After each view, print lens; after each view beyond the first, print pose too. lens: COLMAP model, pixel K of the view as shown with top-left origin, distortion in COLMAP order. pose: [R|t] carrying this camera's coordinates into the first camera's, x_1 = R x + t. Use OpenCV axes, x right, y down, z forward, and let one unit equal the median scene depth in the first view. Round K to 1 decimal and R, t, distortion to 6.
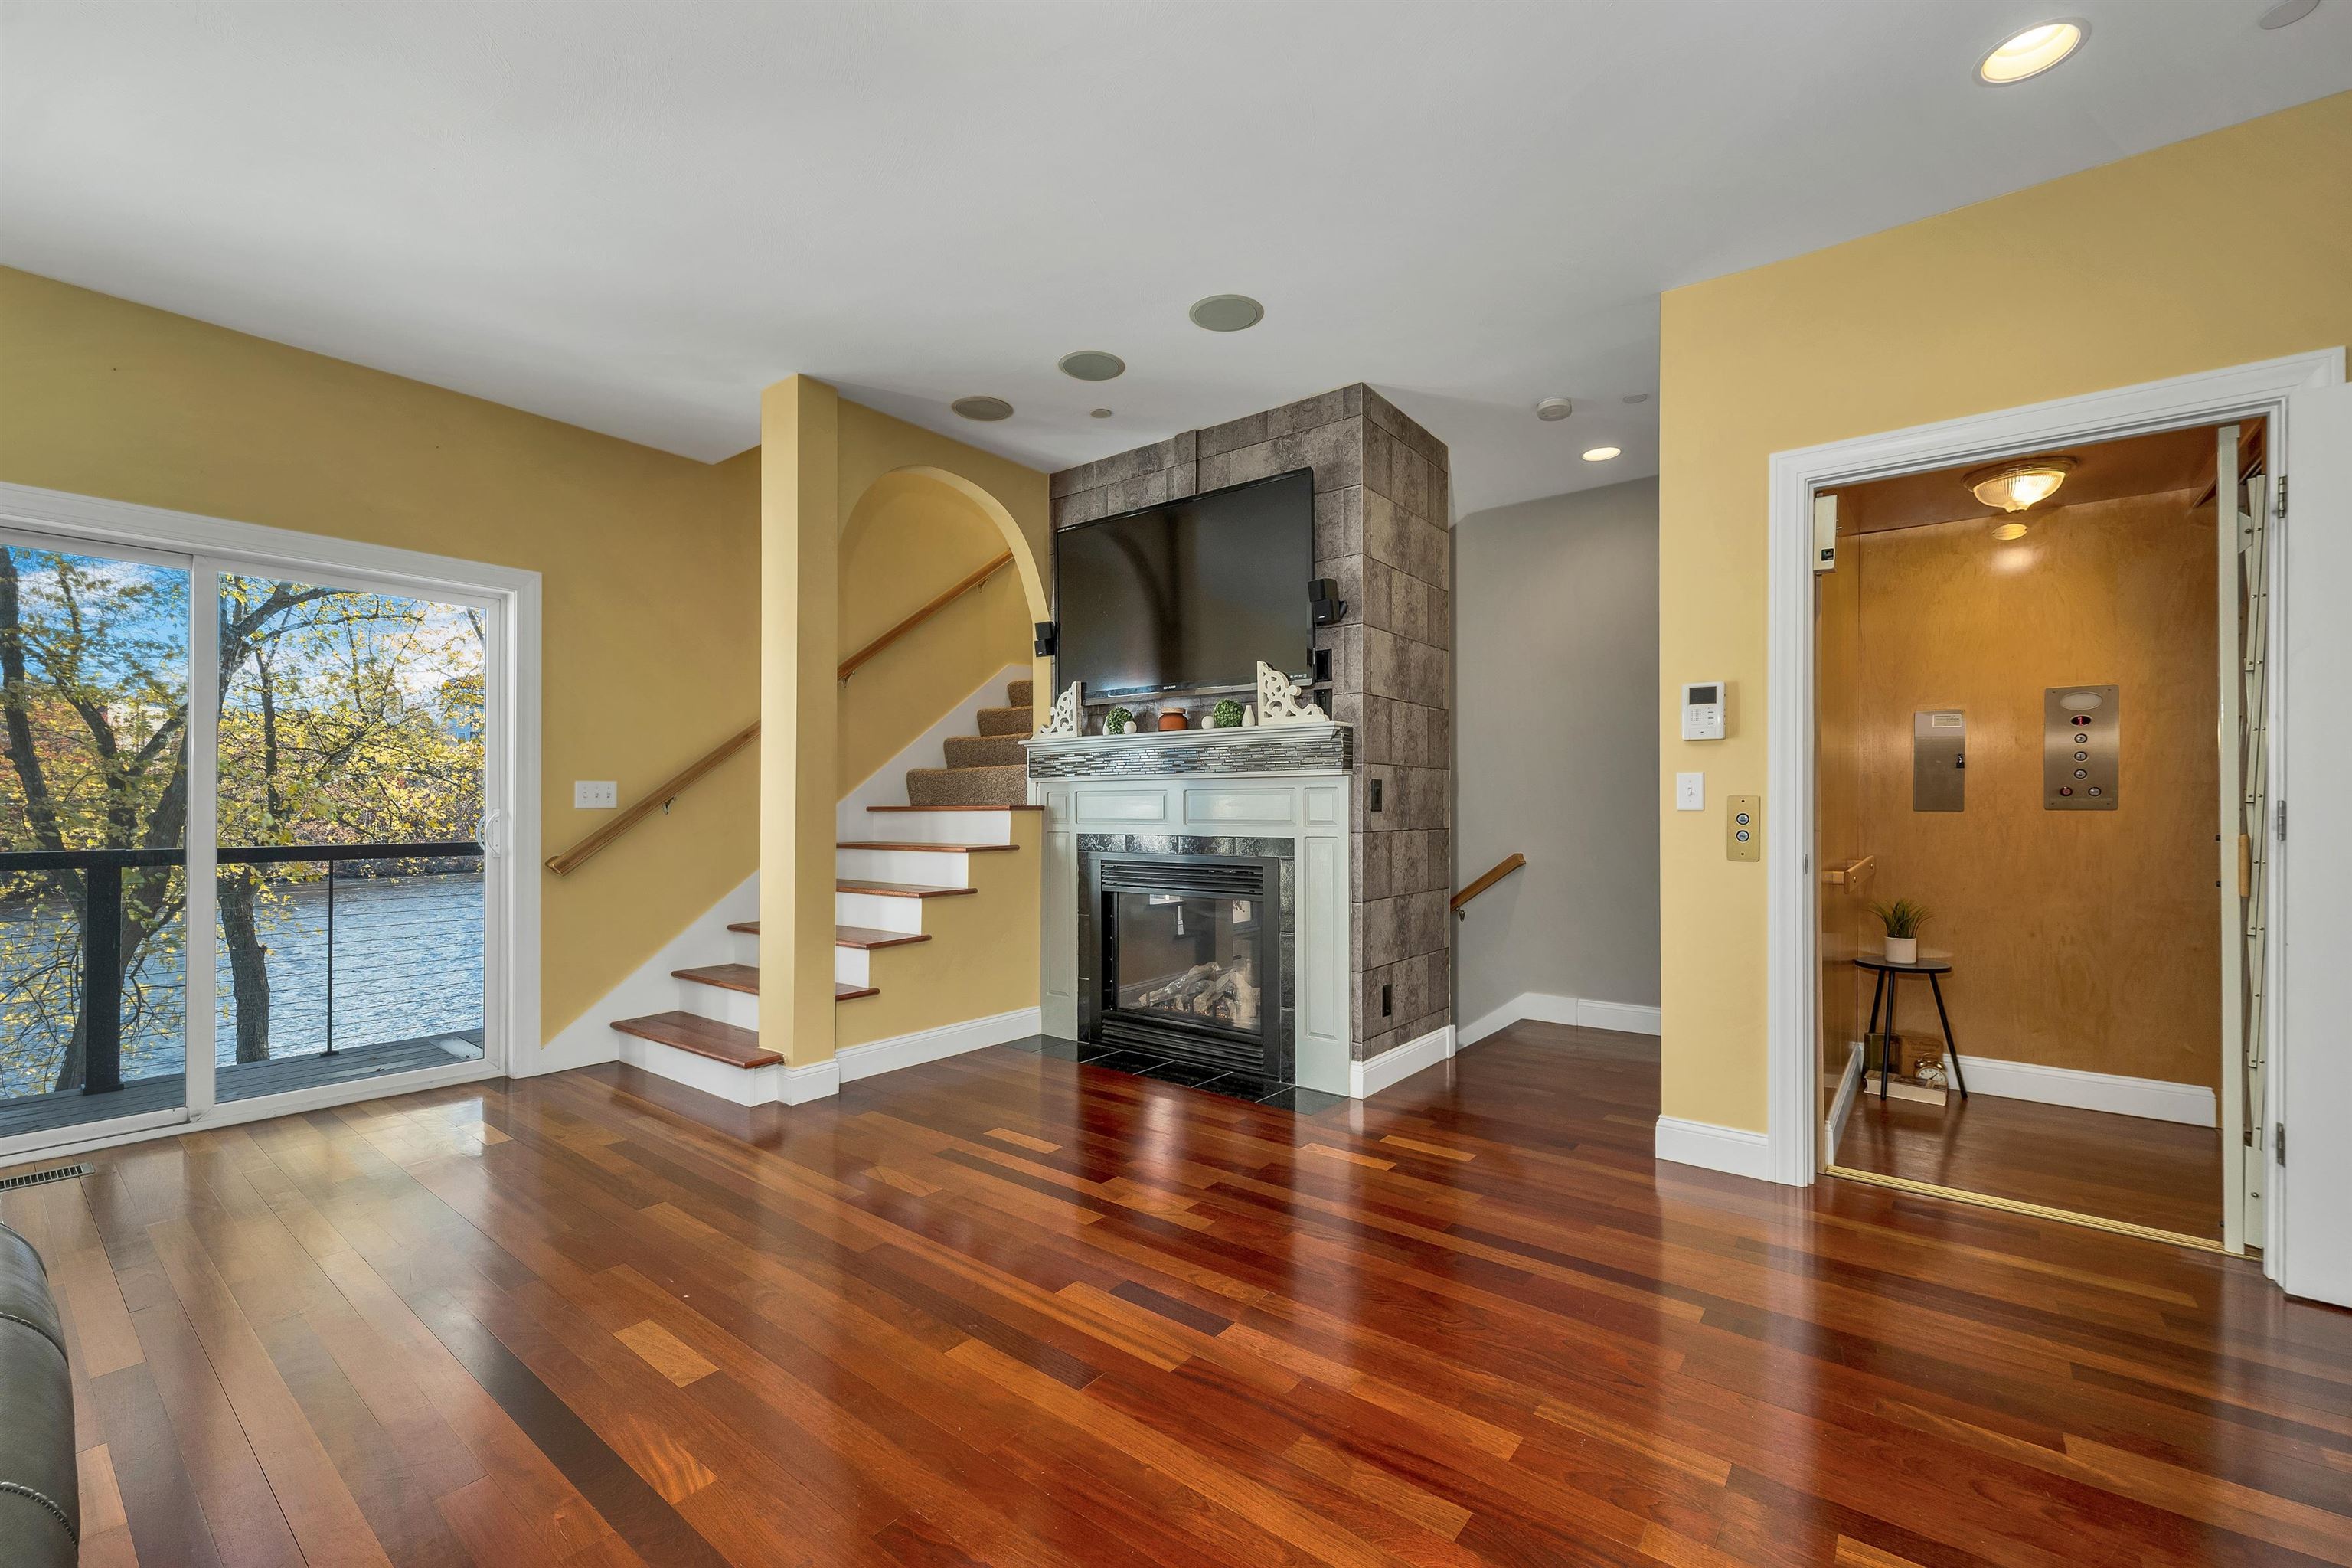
lens RADIAL K [[967.2, 0, 1184.7], [0, 967.2, 790.6], [0, 0, 1]] dist [0.001951, -0.000660]
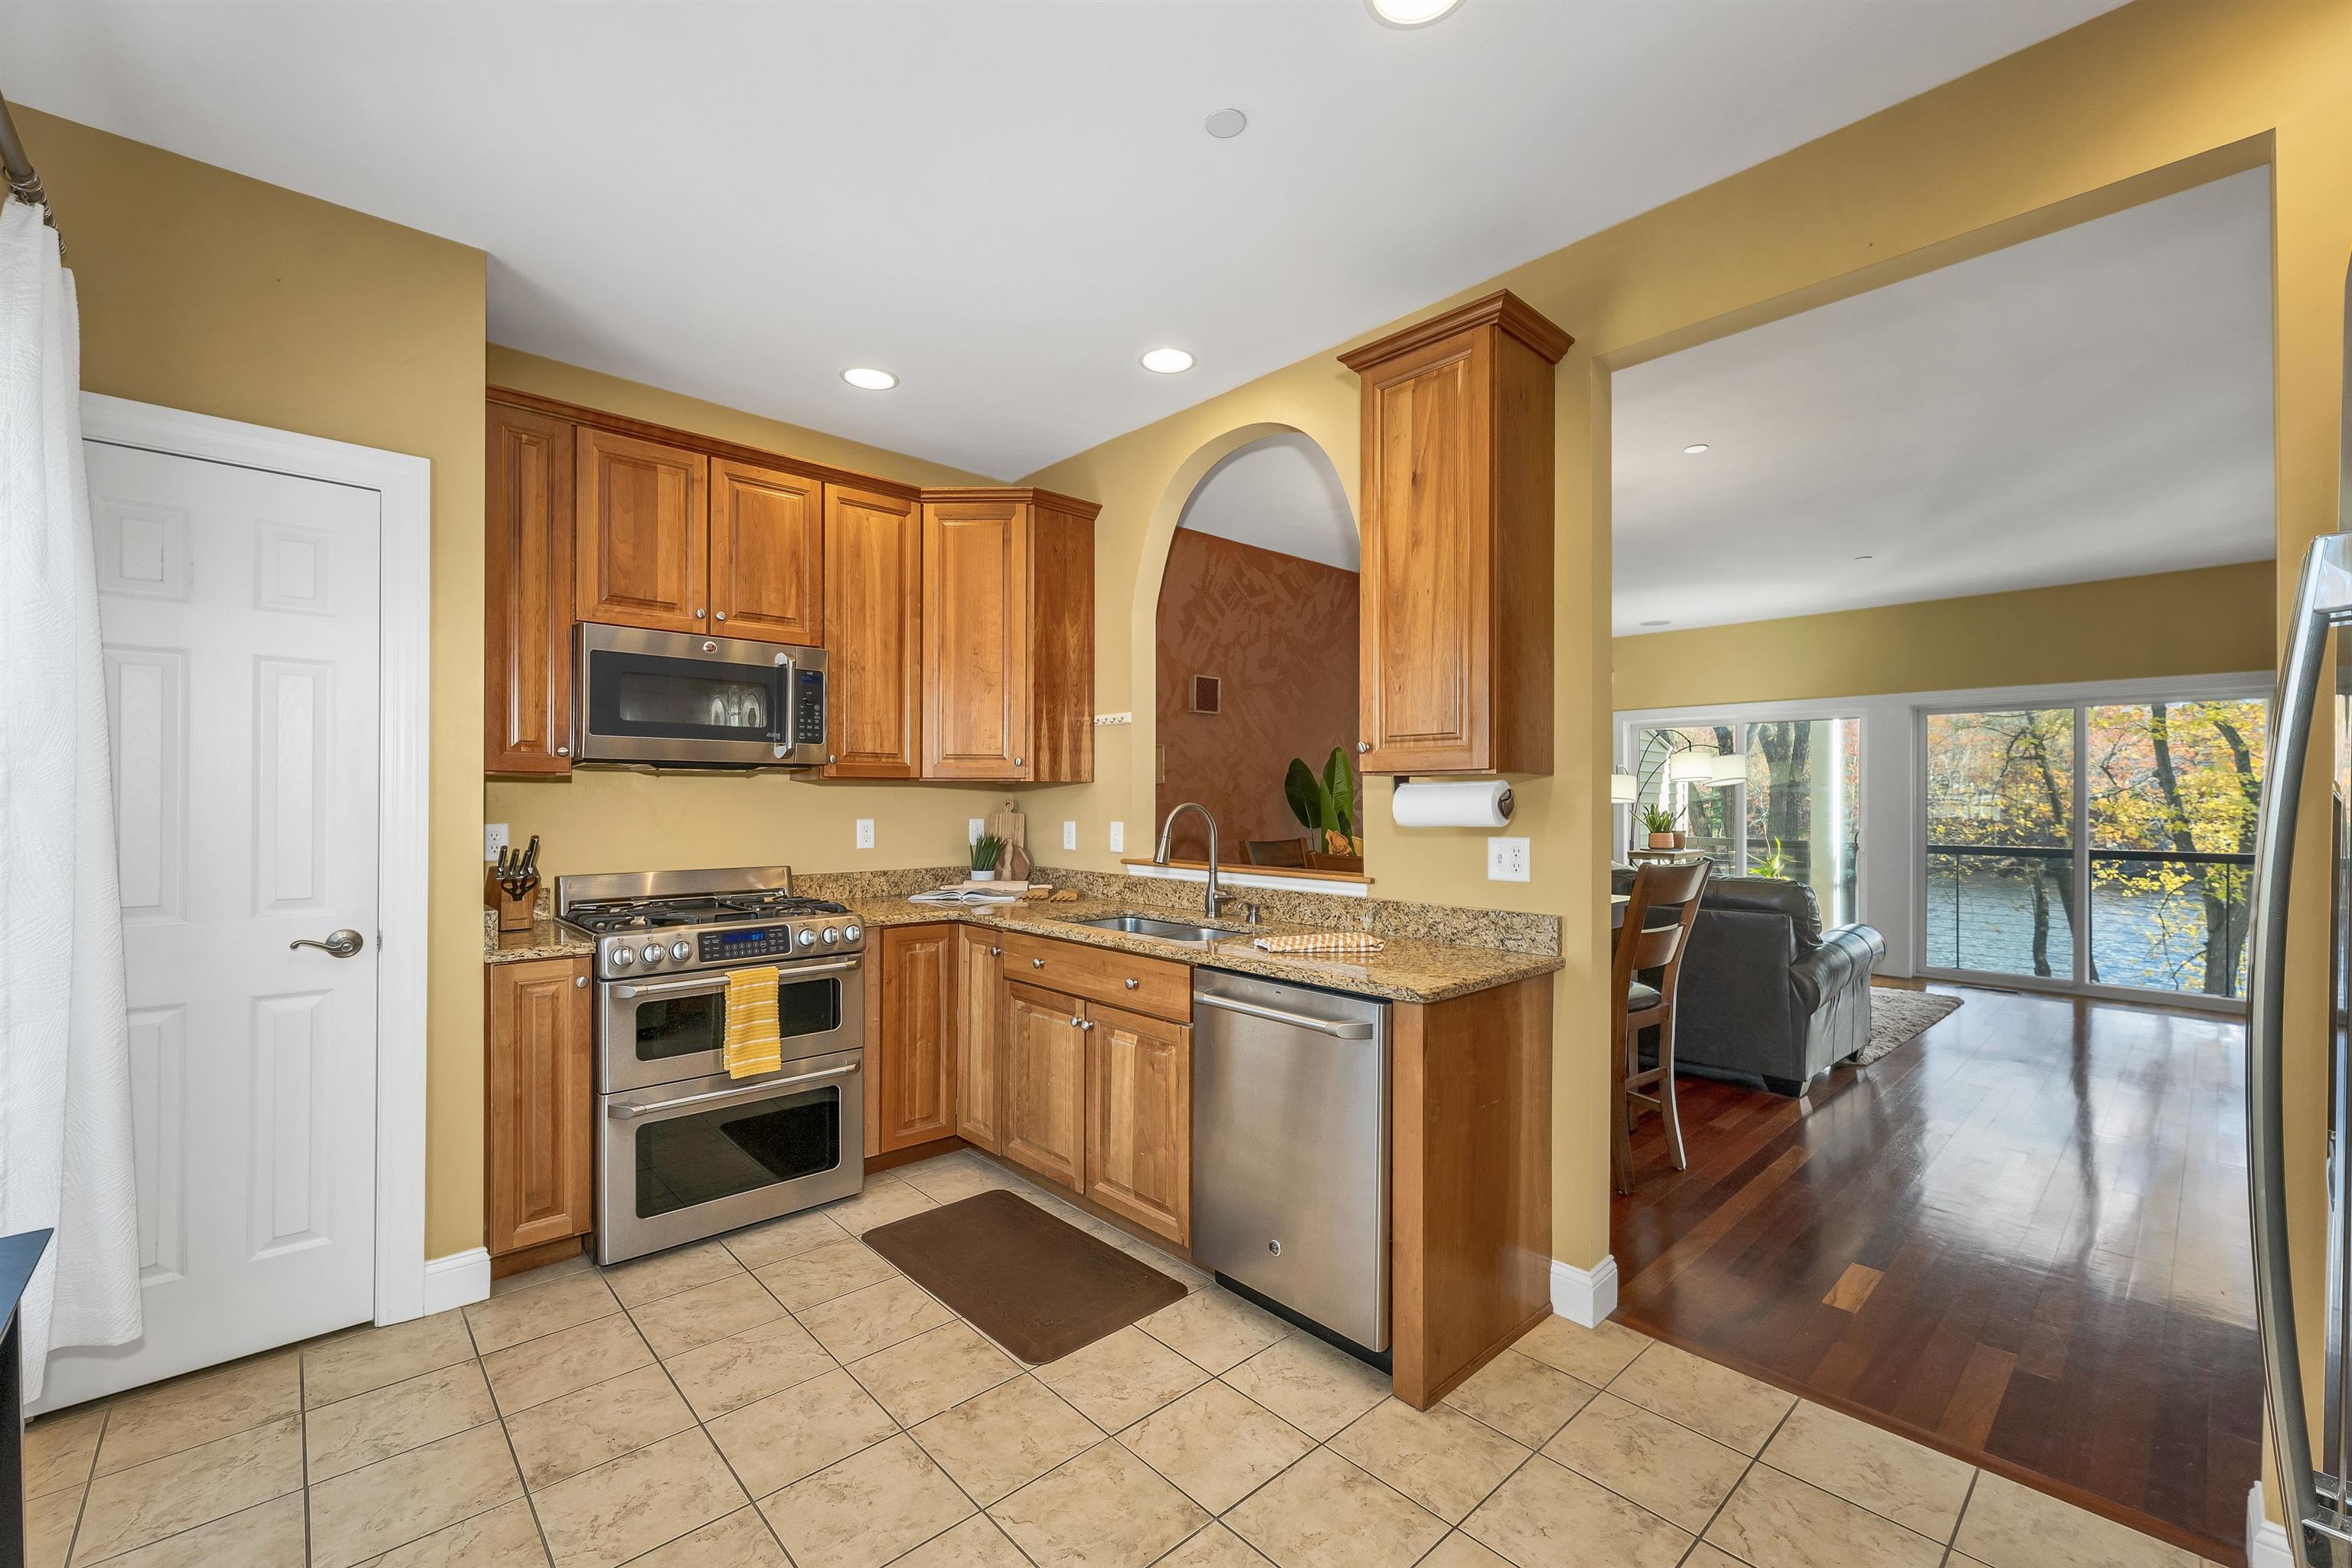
lens RADIAL K [[967.2, 0, 1167.8], [0, 967.2, 796.1], [0, 0, 1]] dist [0.001951, -0.000660]
pose [[-0.162969, -0.006232, -0.986611, 1.028563], [0.016742, 0.999819, -0.009081, -0.056005], [0.986489, -0.017997, -0.162835, -0.415356]]
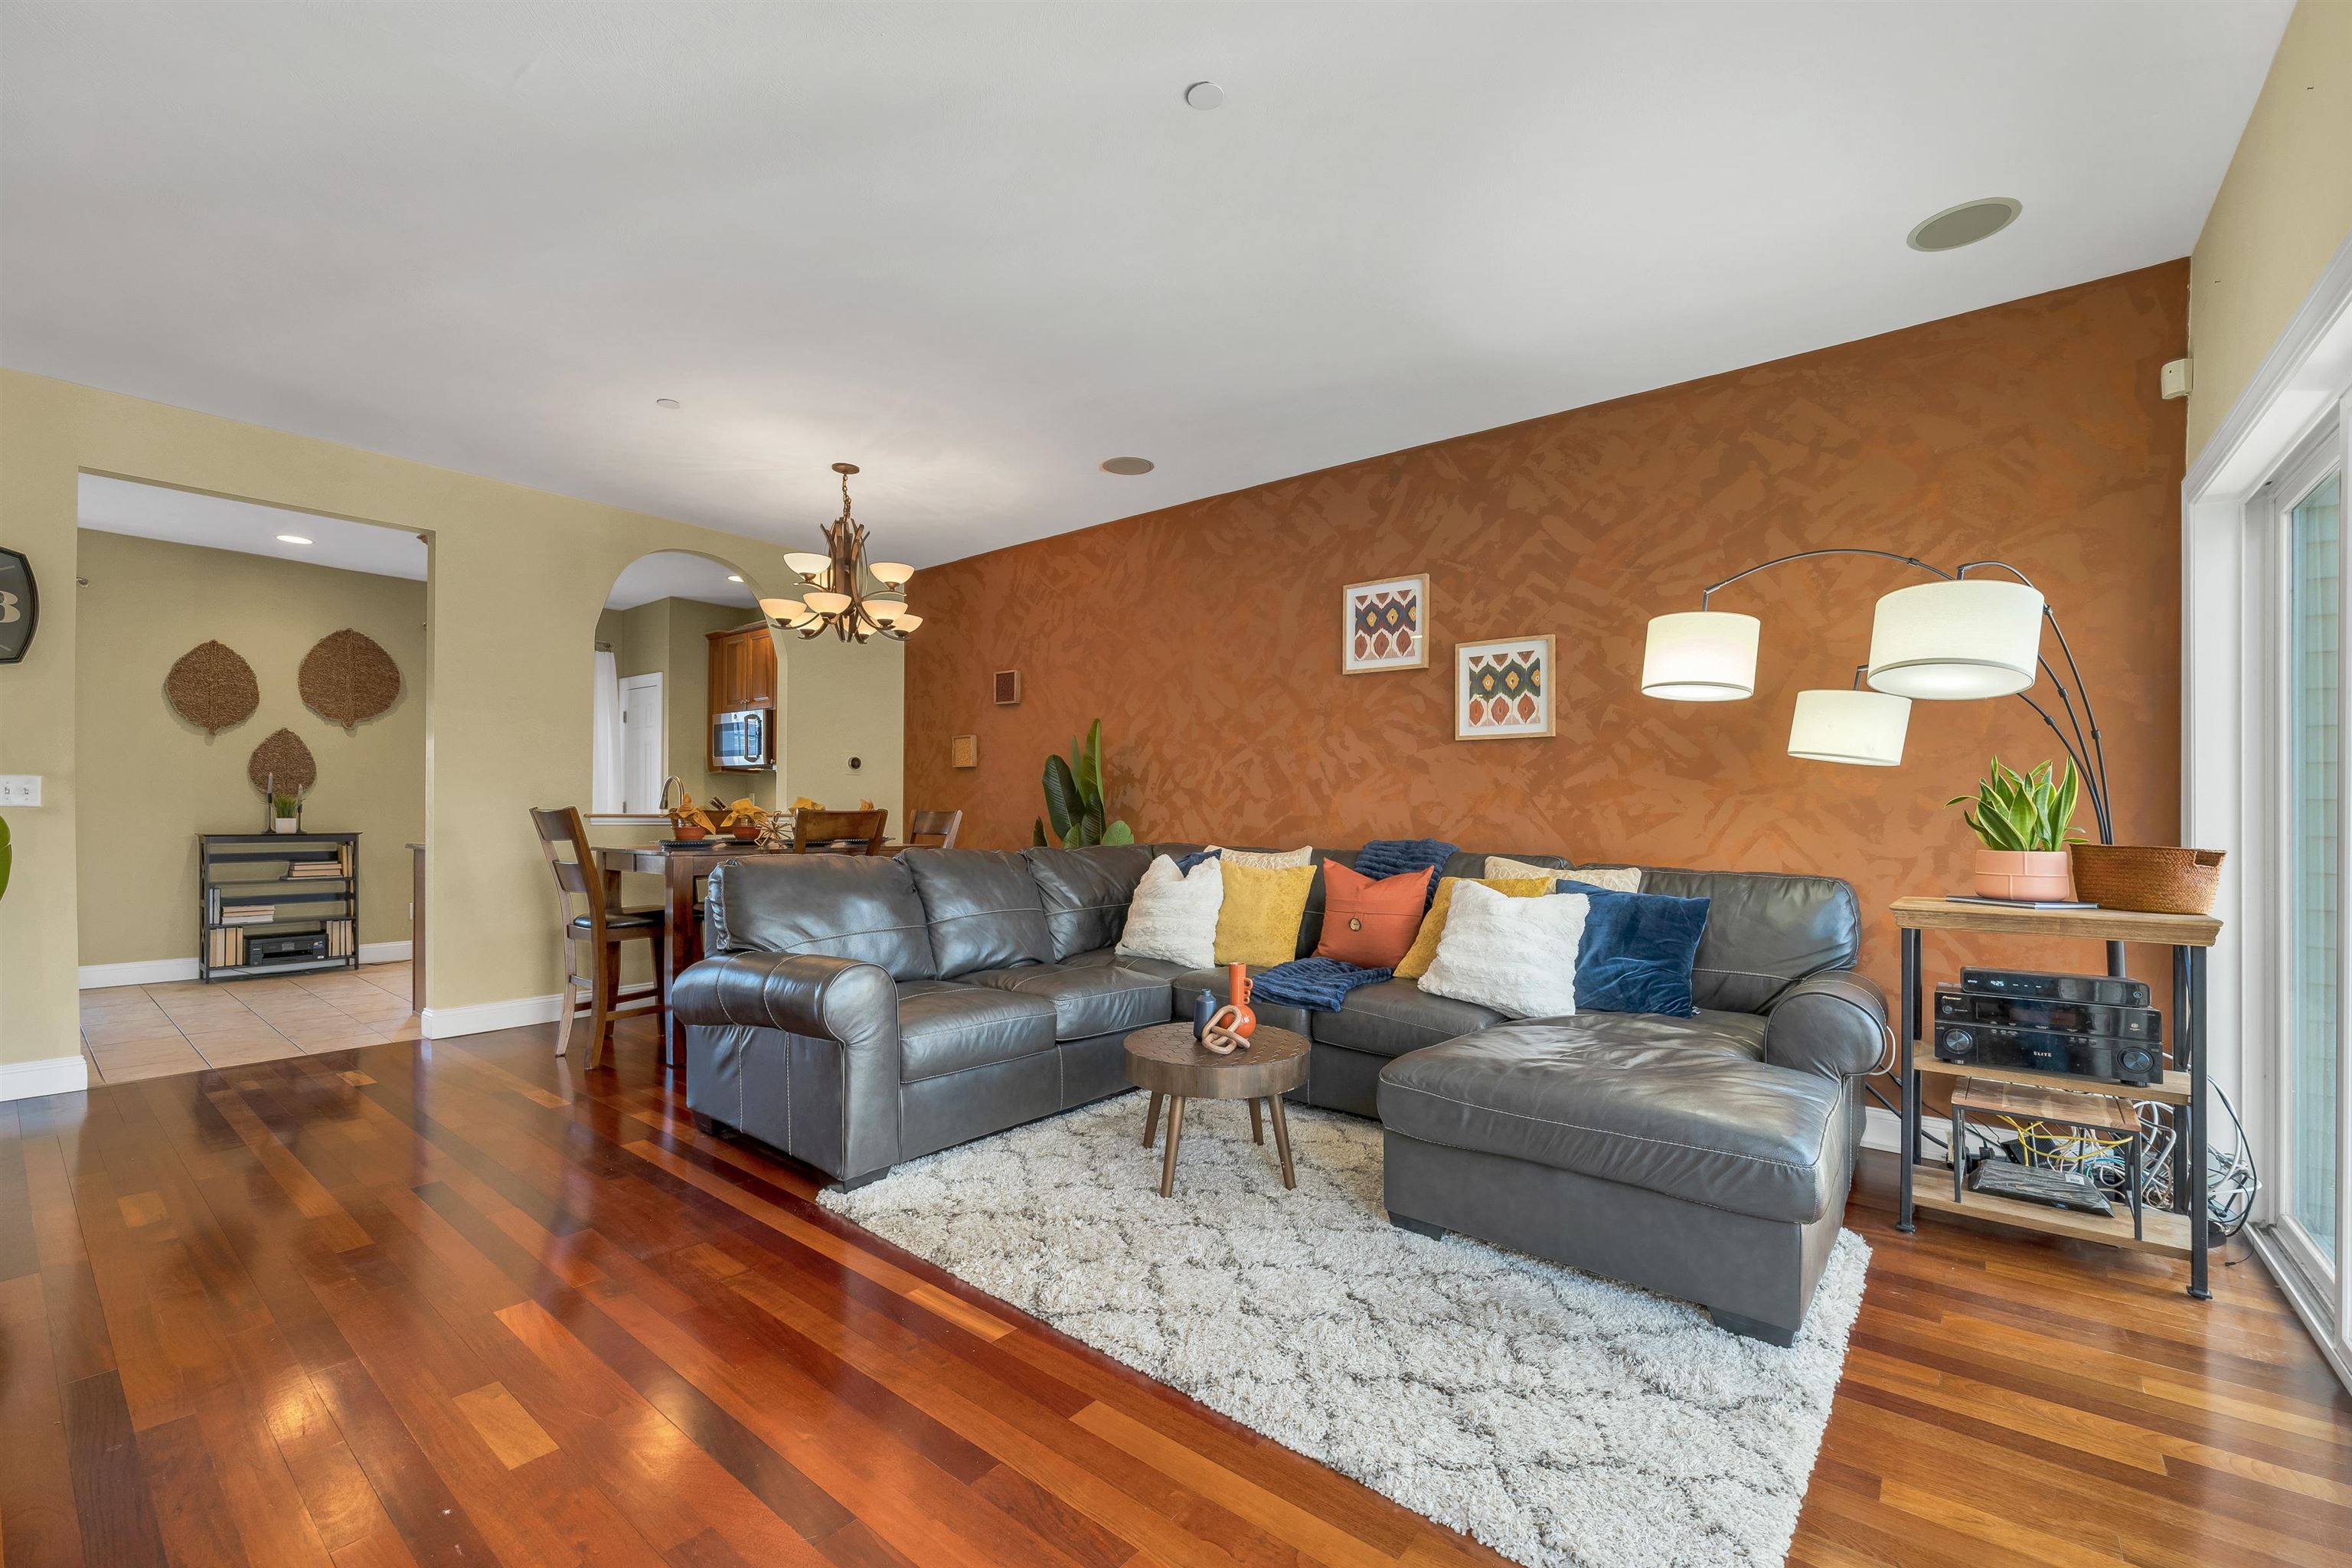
lens RADIAL K [[967.2, 0, 1184.0], [0, 967.2, 813.9], [0, 0, 1]] dist [0.001951, -0.000660]
pose [[-0.999872, -0.012950, 0.009389, -0.576145], [-0.013082, 0.999814, -0.014142, 0.011355], [-0.009204, -0.014263, -0.999856, 0.939751]]
